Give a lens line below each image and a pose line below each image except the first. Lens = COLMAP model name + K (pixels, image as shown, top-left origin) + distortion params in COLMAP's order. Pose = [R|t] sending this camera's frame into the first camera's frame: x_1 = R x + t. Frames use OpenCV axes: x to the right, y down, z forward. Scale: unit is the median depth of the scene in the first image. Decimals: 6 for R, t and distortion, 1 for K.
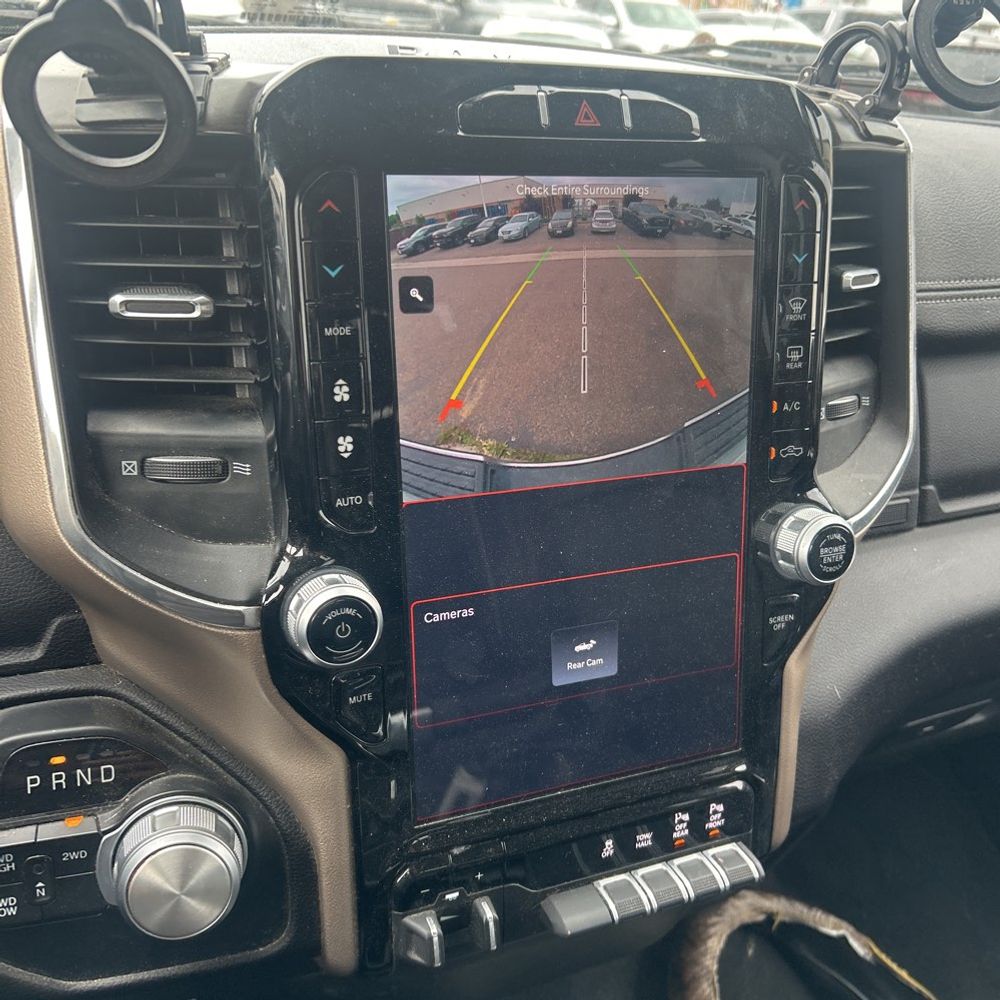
lens RADIAL K [[1024.6, 0, 488.1], [0, 1024.6, 504.6], [0, 0, 1]] dist [0.004326, -0.014718]
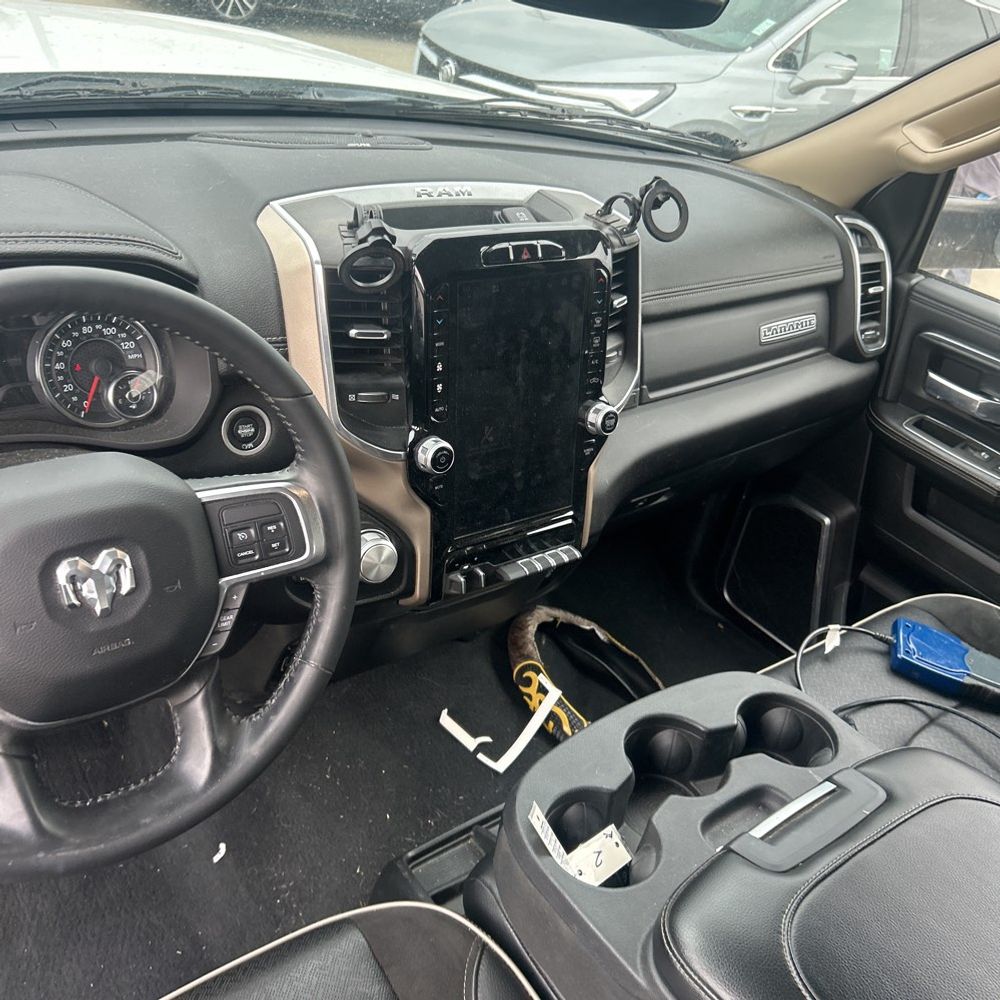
lens RADIAL K [[1008.0, 0, 491.1], [0, 1008.0, 484.0], [0, 0, 1]] dist [0.042285, -0.047138]
pose [[0.961823, -0.044279, 0.270067, -0.591285], [0.009251, 0.991521, 0.129620, -0.120729], [-0.273516, -0.122173, 0.954077, -1.230610]]
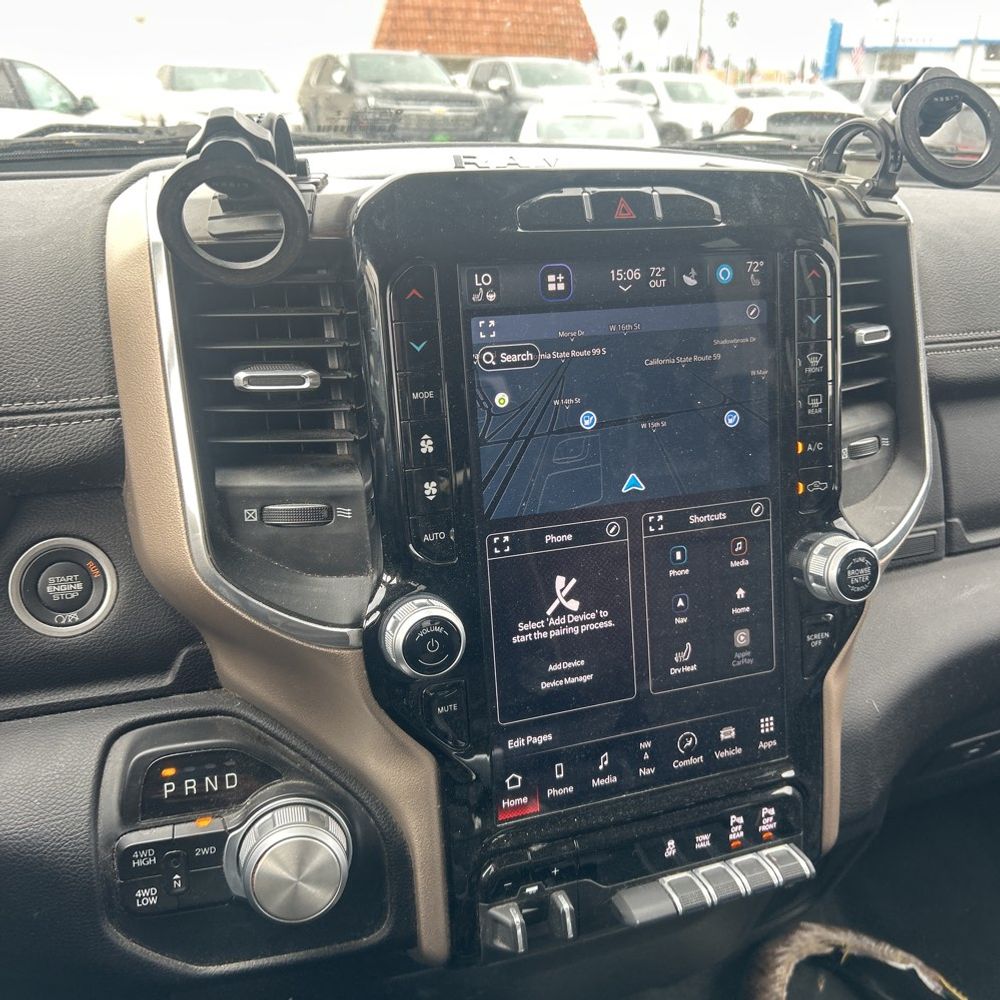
lens RADIAL K [[1016.2, 0, 500.0], [0, 1016.2, 488.1], [0, 0, 1]] dist [0.025316, -0.041426]
pose [[0.998502, -0.033056, -0.043605, -0.006445], [0.029307, 0.996036, -0.083985, 0.034901], [0.046209, 0.082581, 0.995513, -0.143018]]
